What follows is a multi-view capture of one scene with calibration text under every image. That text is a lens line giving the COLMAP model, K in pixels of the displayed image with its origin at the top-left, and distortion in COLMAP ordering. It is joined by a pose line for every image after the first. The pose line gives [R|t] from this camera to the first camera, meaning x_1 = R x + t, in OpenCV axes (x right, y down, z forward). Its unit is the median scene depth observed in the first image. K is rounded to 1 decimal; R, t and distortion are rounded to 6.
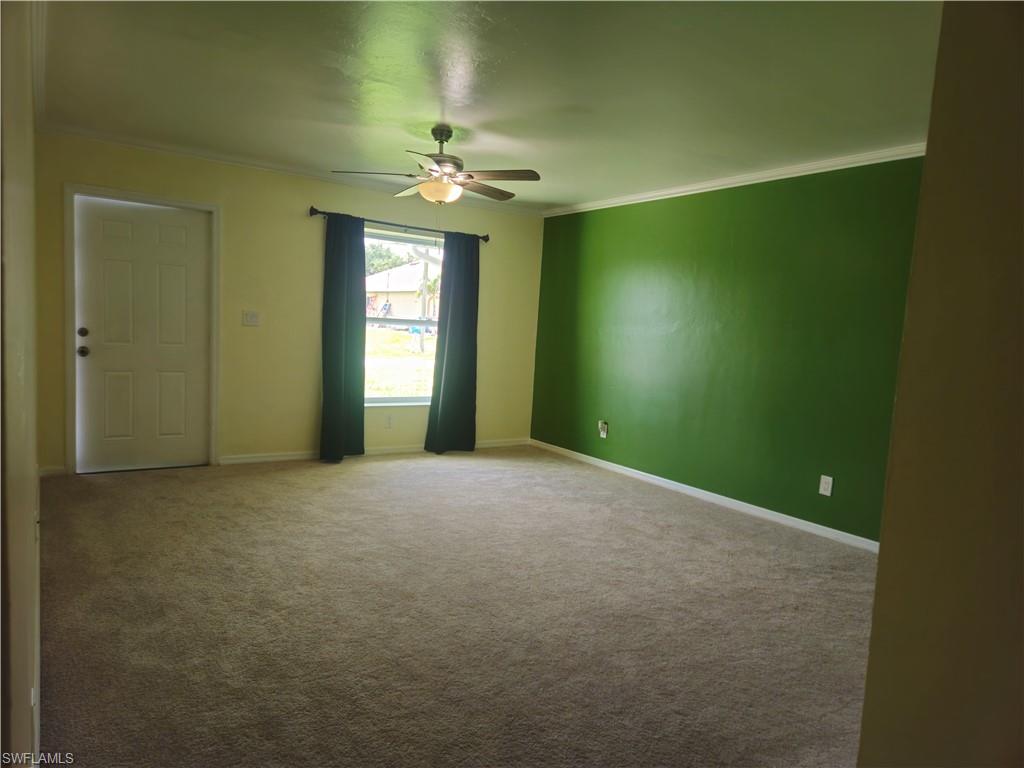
lens RADIAL K [[688.0, 0, 505.4], [0, 688.0, 386.2], [0, 0, 1]] dist [0.031910, -0.014048]
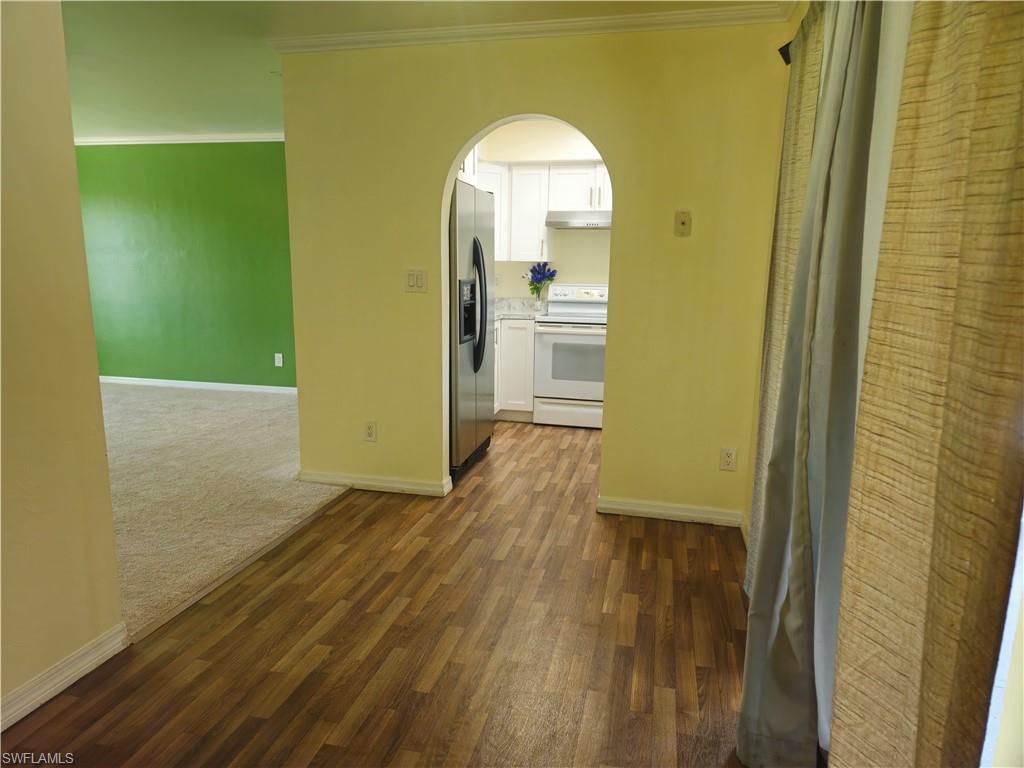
lens RADIAL K [[688.0, 0, 506.0], [0, 688.0, 391.2], [0, 0, 1]] dist [0.031910, -0.014048]
pose [[0.727898, -0.167204, 0.664987, -0.212037], [0.088111, 0.984581, 0.151115, 0.031305], [-0.680001, -0.051403, 0.731407, -0.493851]]
